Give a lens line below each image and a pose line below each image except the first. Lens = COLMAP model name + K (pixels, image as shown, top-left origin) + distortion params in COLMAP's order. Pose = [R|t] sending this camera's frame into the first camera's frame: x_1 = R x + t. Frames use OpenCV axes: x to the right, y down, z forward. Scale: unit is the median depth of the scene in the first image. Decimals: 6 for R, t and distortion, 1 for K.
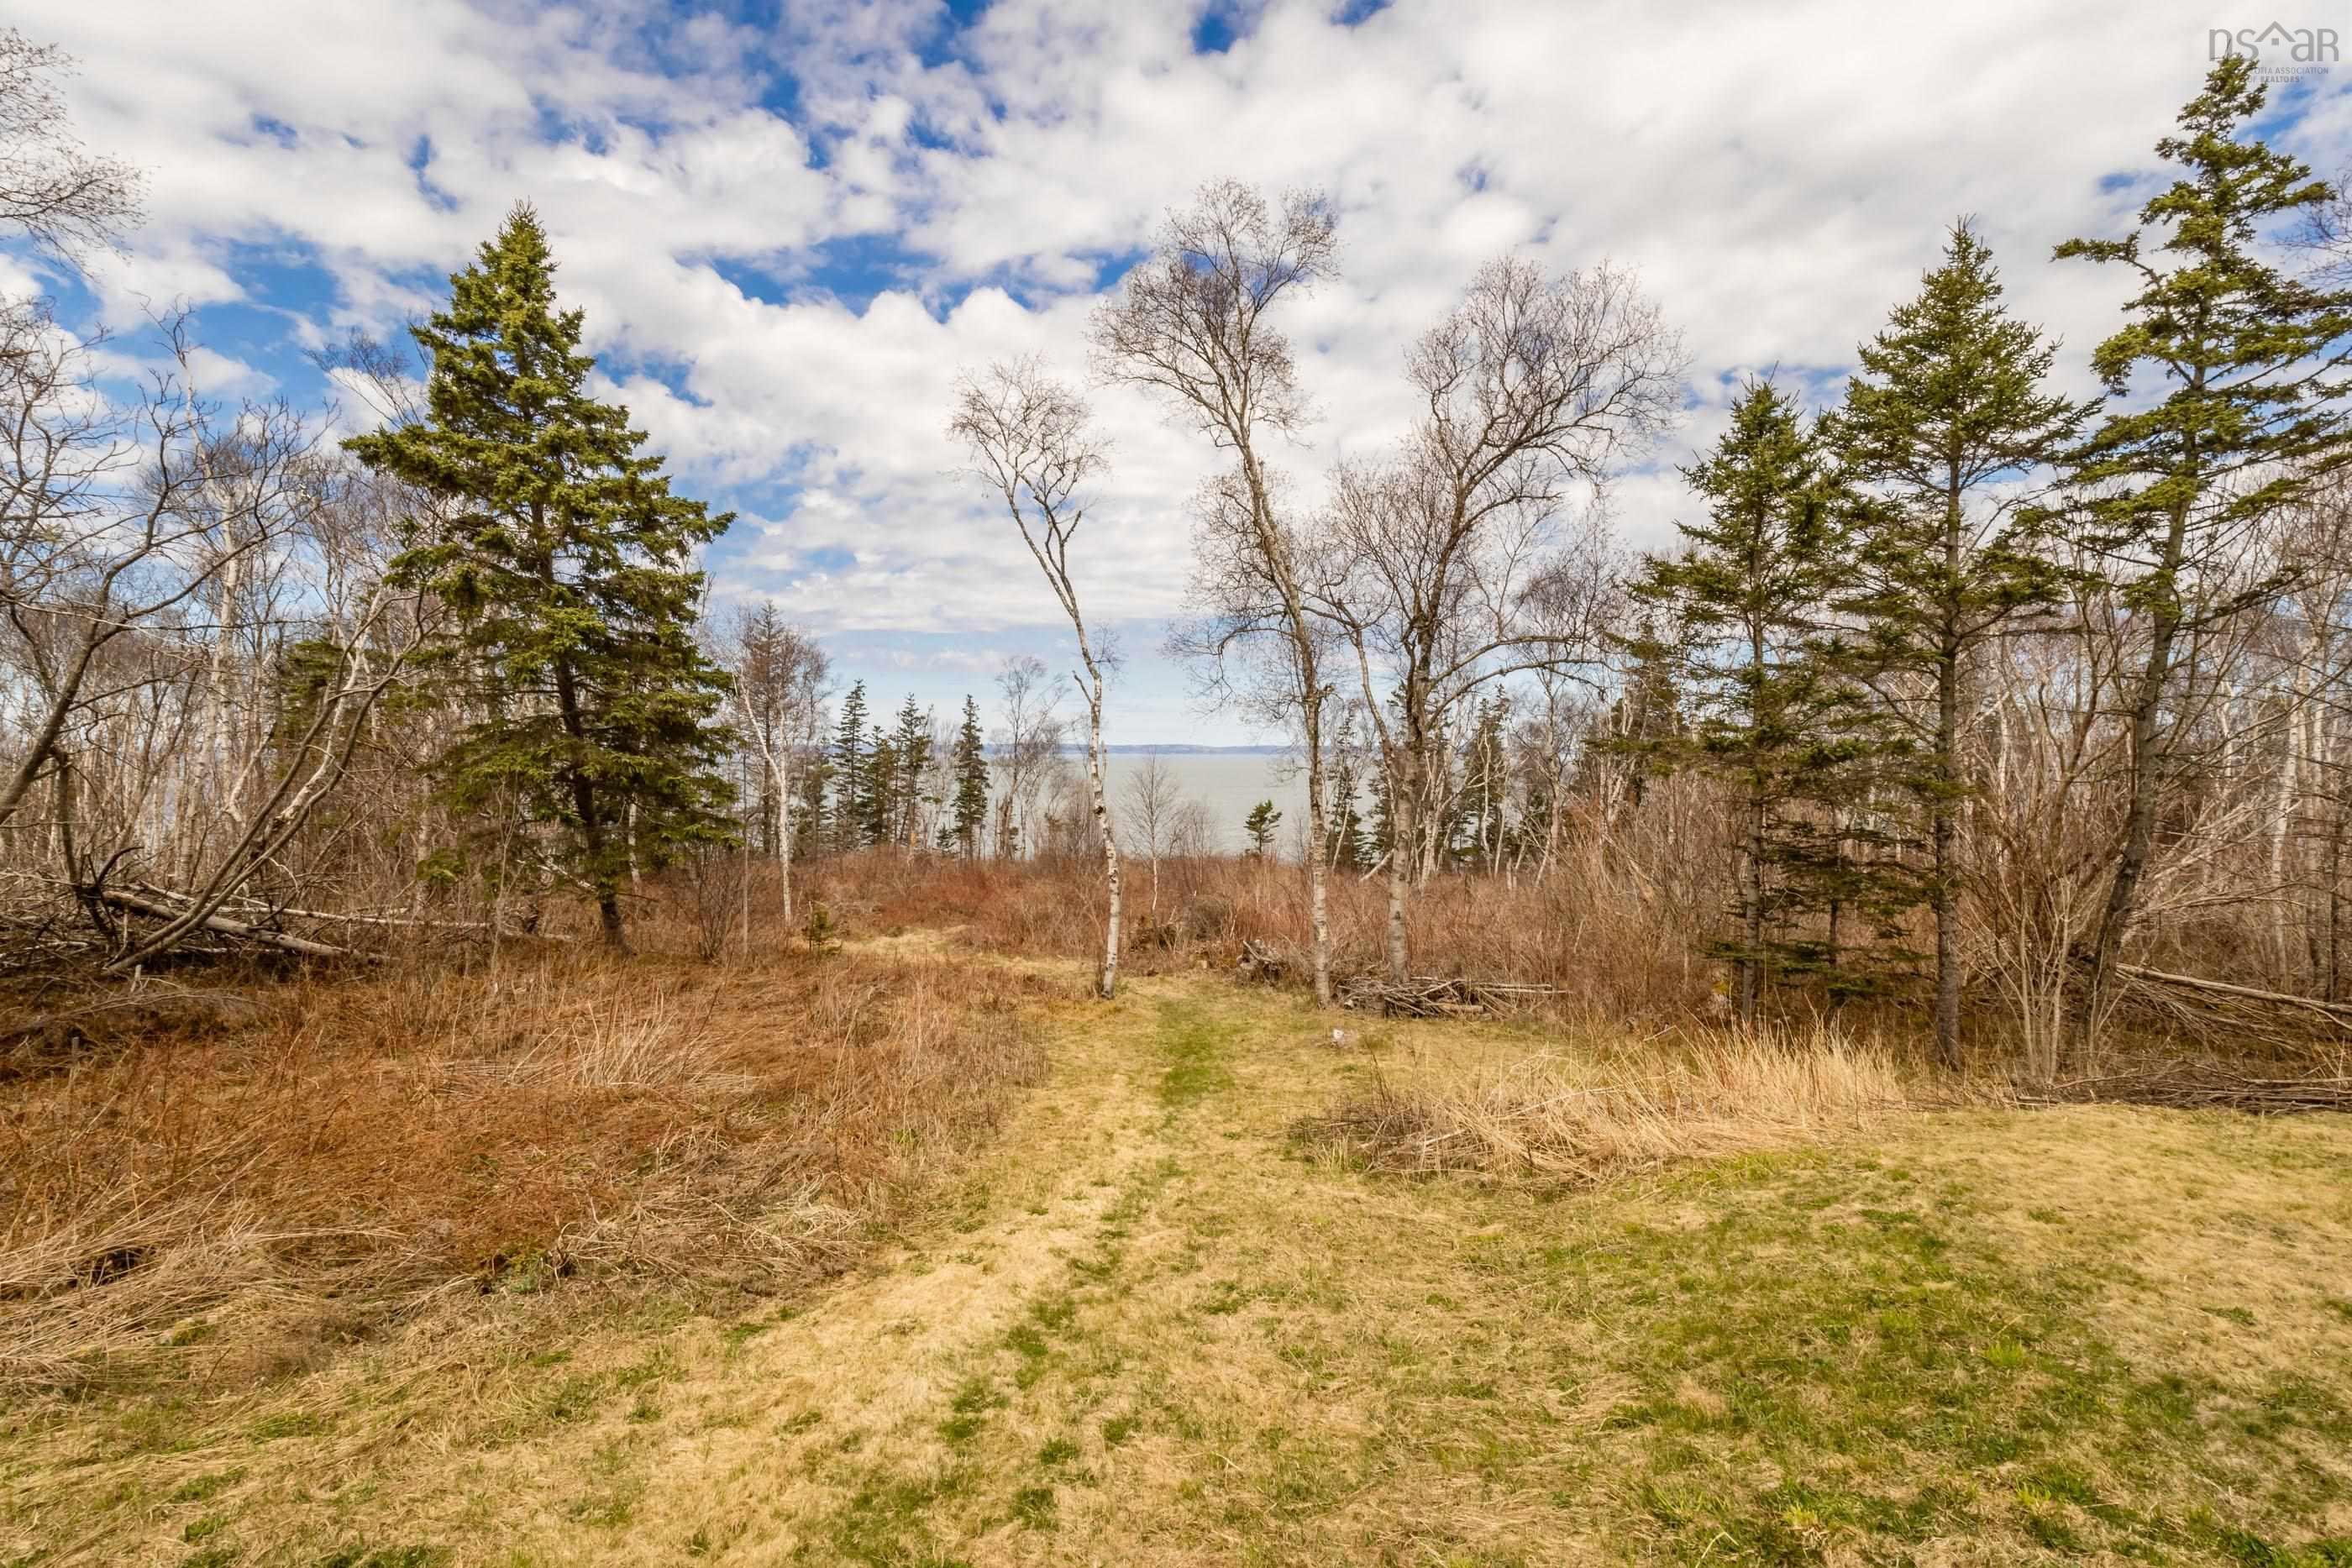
lens RADIAL K [[1079.6, 0, 1173.8], [0, 1079.6, 782.4], [0, 0, 1]] dist [0.001079, -0.000100]
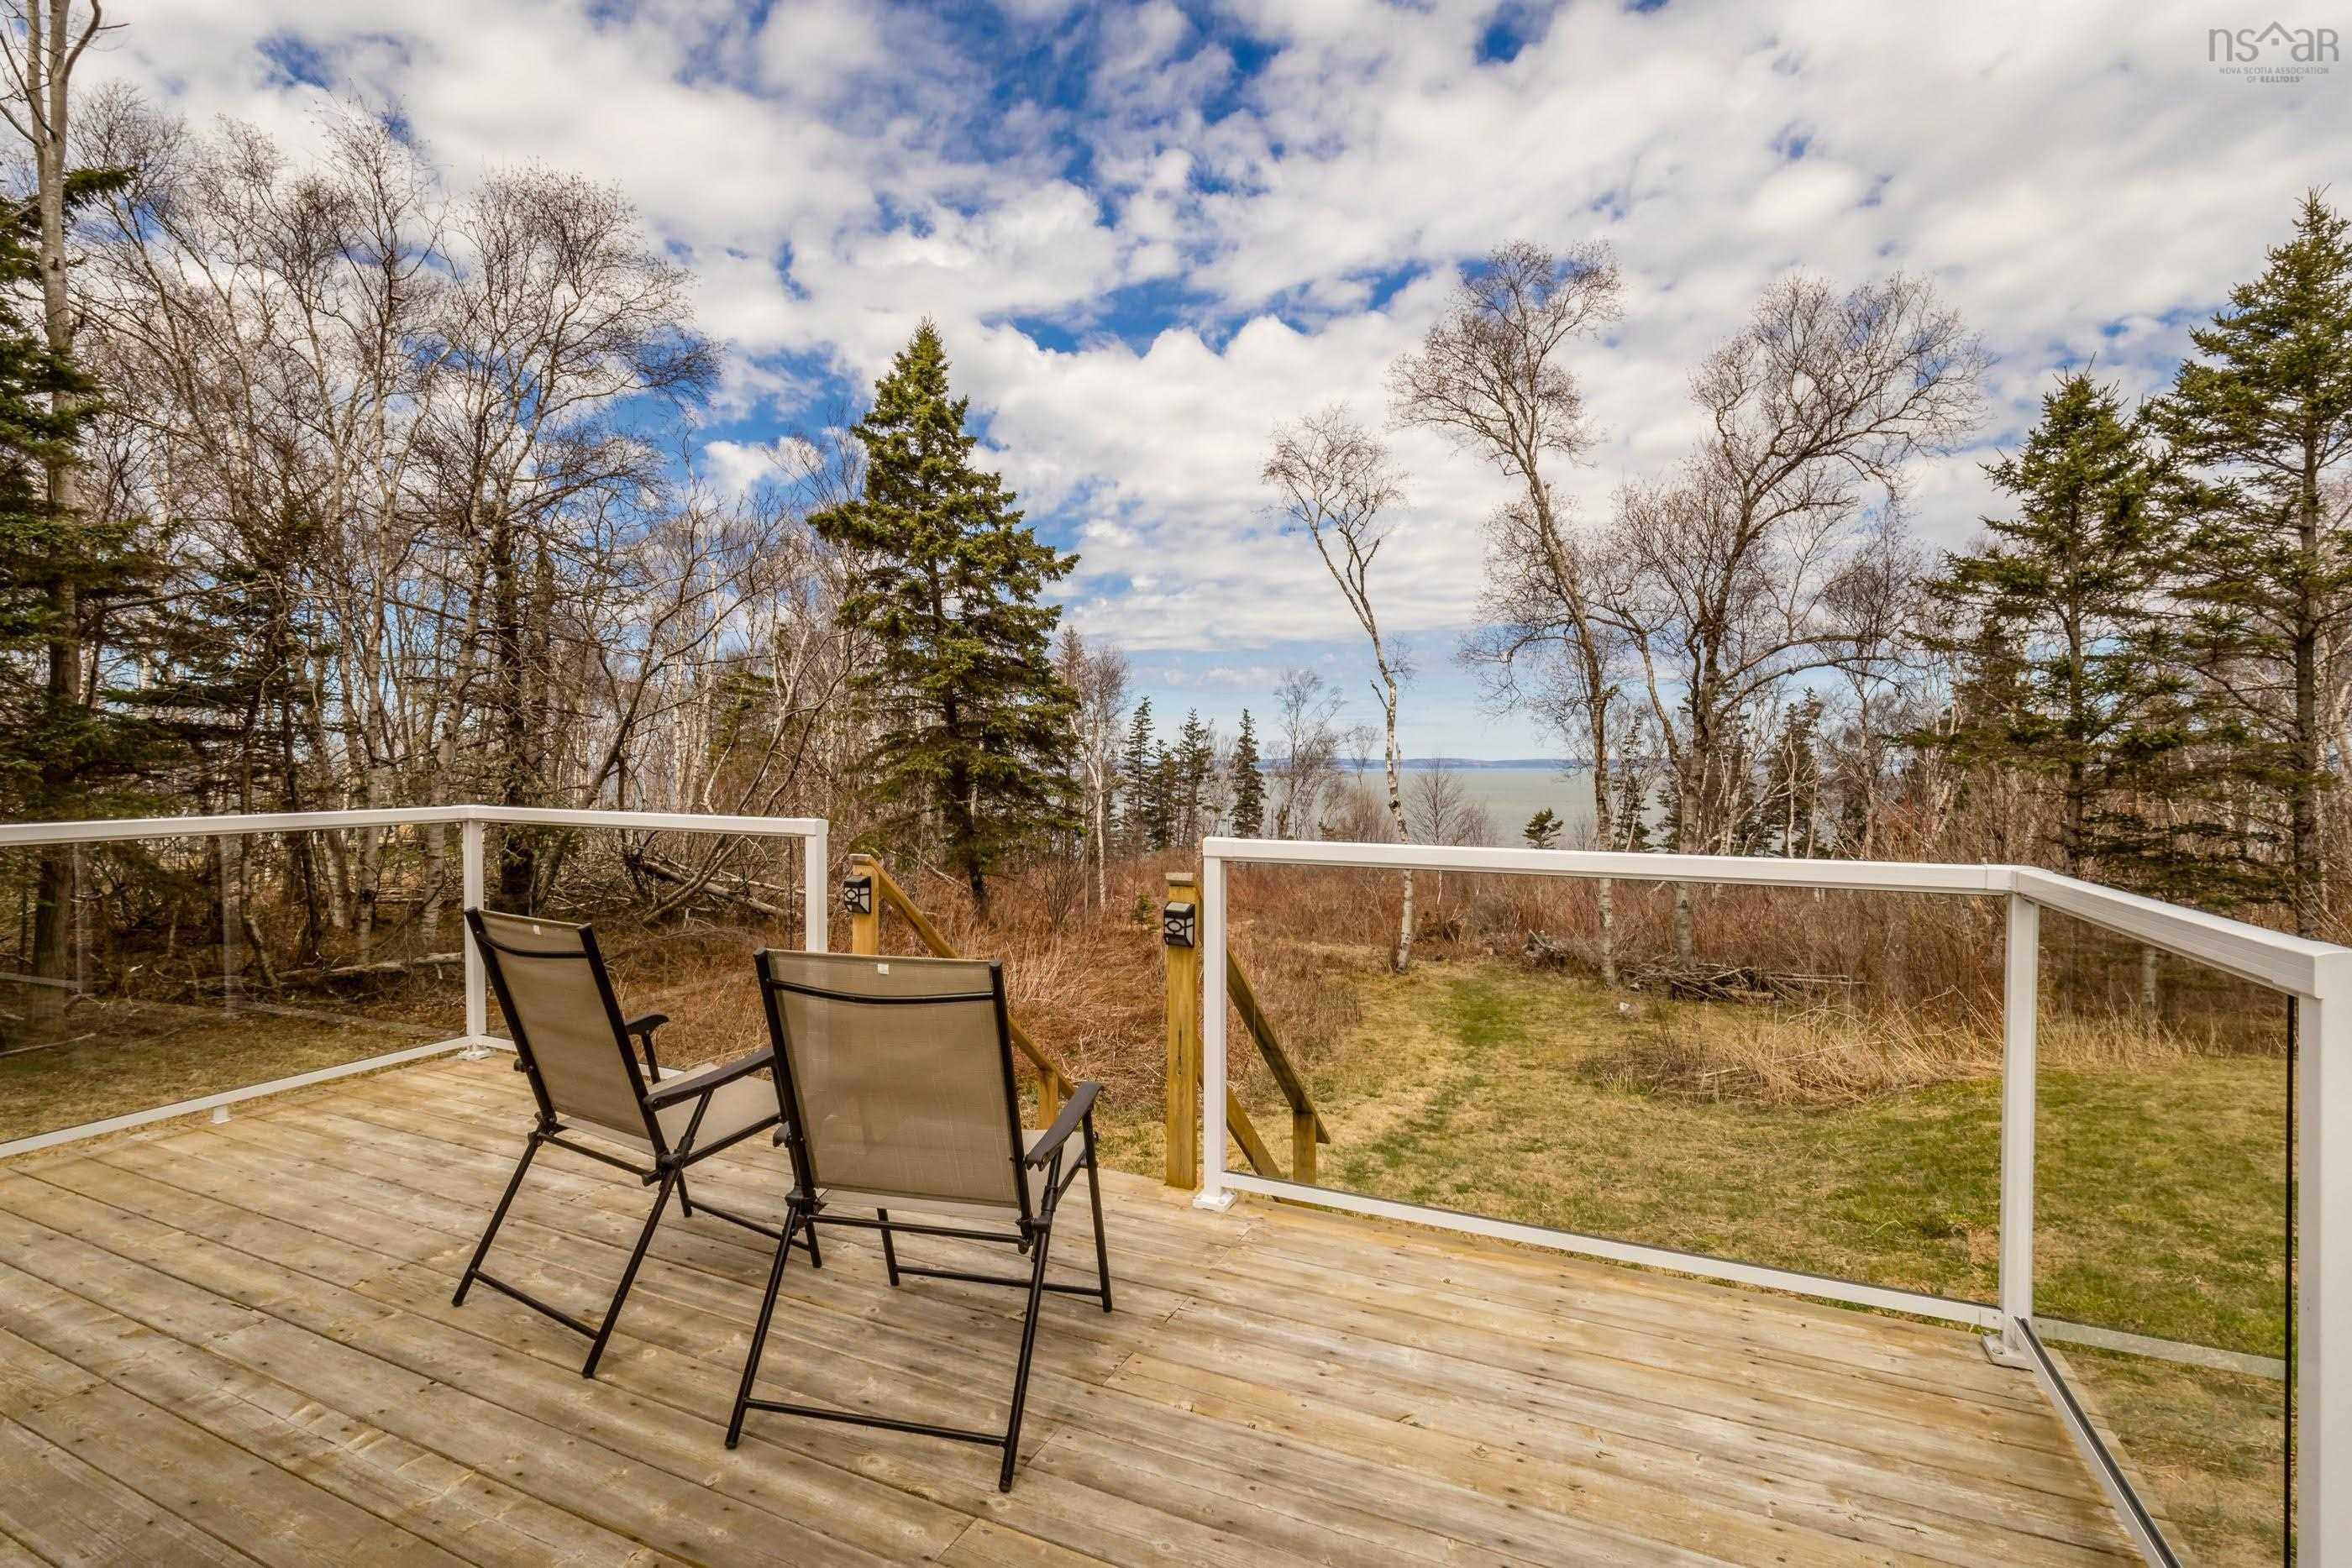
lens RADIAL K [[1077.0, 0, 1177.1], [0, 1077.0, 782.6], [0, 0, 1]] dist [0.004544, 0.000267]
pose [[0.970903, -0.000778, -0.239473, -0.022024], [-0.002433, 0.999911, -0.013112, 0.019802], [0.239462, 0.013313, 0.970814, -0.147344]]
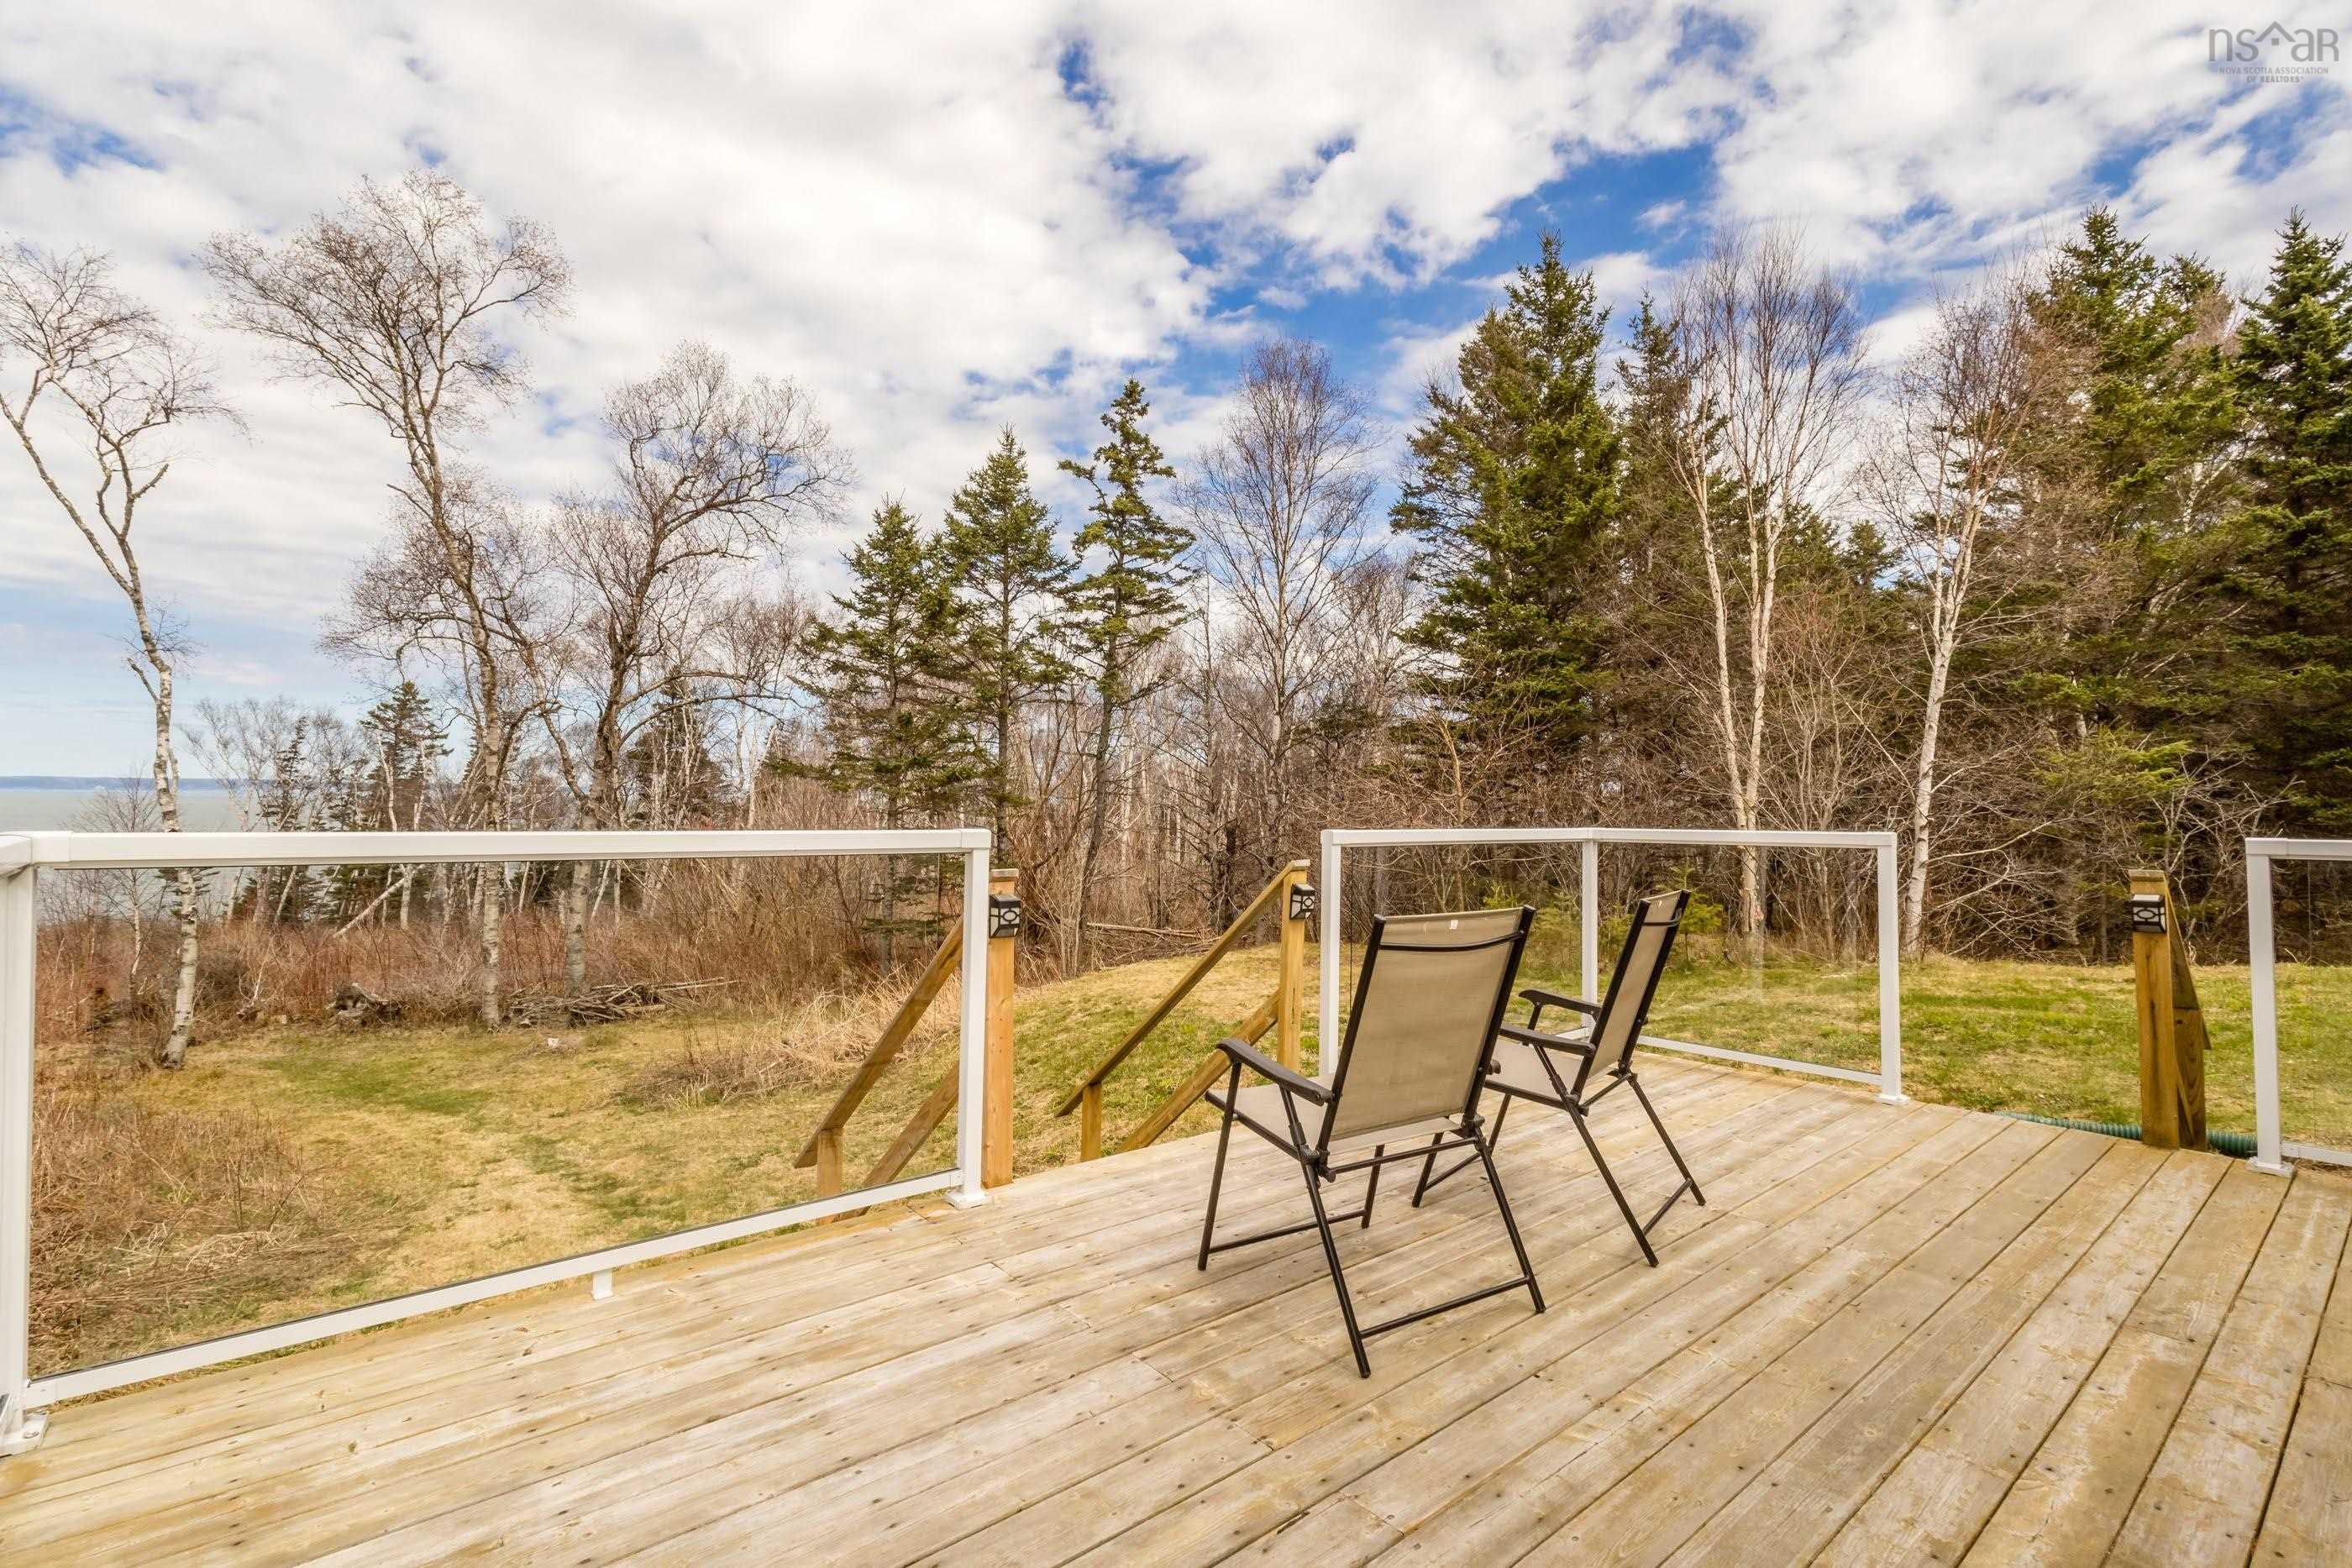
lens RADIAL K [[1077.0, 0, 1177.1], [0, 1077.0, 782.6], [0, 0, 1]] dist [0.004544, 0.000267]
pose [[0.628283, 0.014677, 0.777847, -0.244296], [0.013027, 0.999483, -0.029381, 0.022162], [-0.777876, 0.028593, 0.627767, -0.097028]]
